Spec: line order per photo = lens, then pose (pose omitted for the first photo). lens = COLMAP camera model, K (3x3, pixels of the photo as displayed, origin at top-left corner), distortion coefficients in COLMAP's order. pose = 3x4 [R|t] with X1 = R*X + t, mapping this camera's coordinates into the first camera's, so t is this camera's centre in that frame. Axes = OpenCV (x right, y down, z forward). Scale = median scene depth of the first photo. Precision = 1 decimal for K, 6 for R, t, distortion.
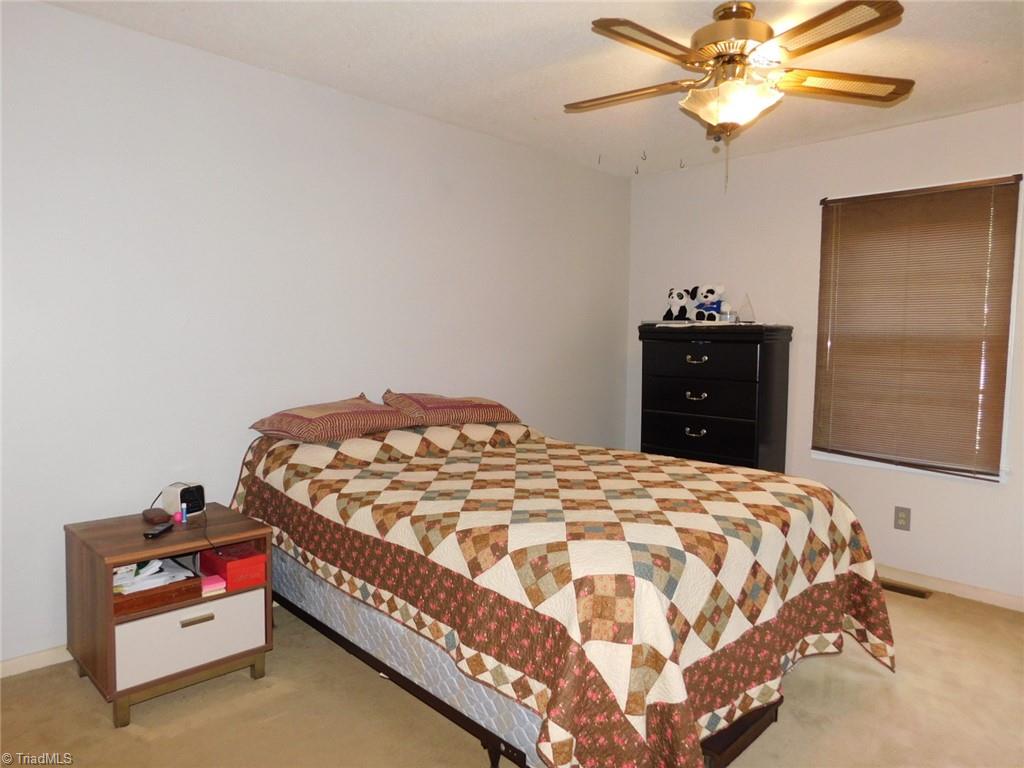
lens RADIAL K [[675.5, 0, 503.6], [0, 675.5, 386.5], [0, 0, 1]] dist [-0.037933, 0.004602]
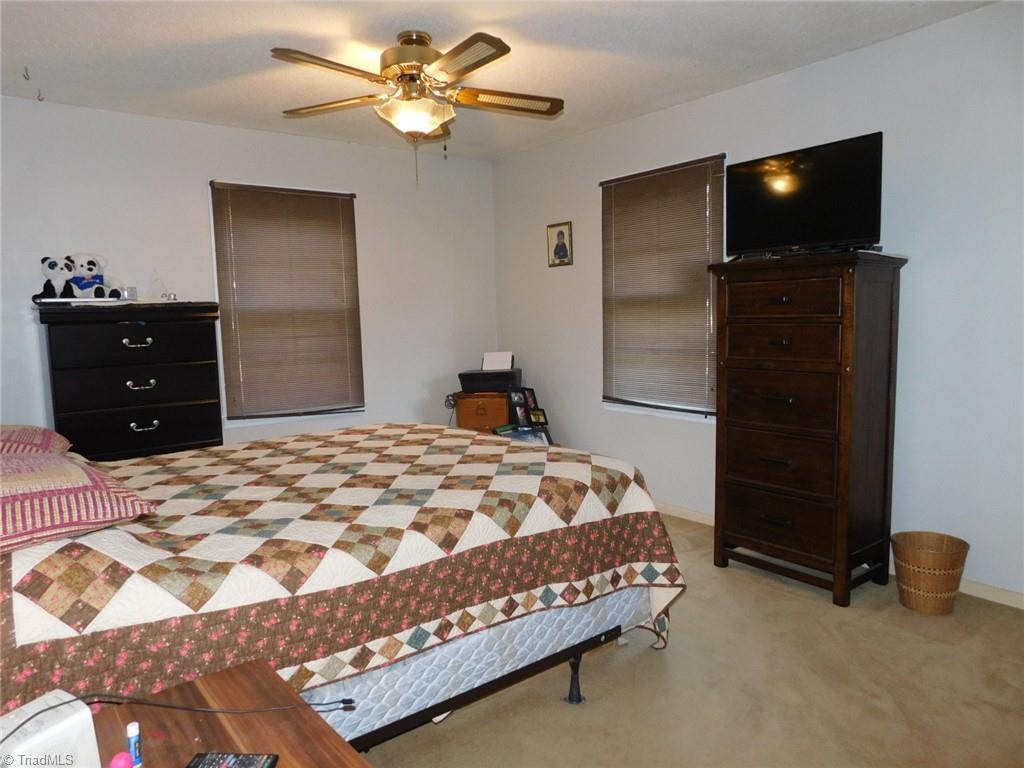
lens RADIAL K [[675.5, 0, 503.6], [0, 675.5, 386.5], [0, 0, 1]] dist [-0.037933, 0.004602]
pose [[0.105239, -0.127662, 0.986219, -0.858263], [0.094483, 0.988523, 0.117879, -0.066910], [-0.989948, 0.080775, 0.116093, 0.714273]]
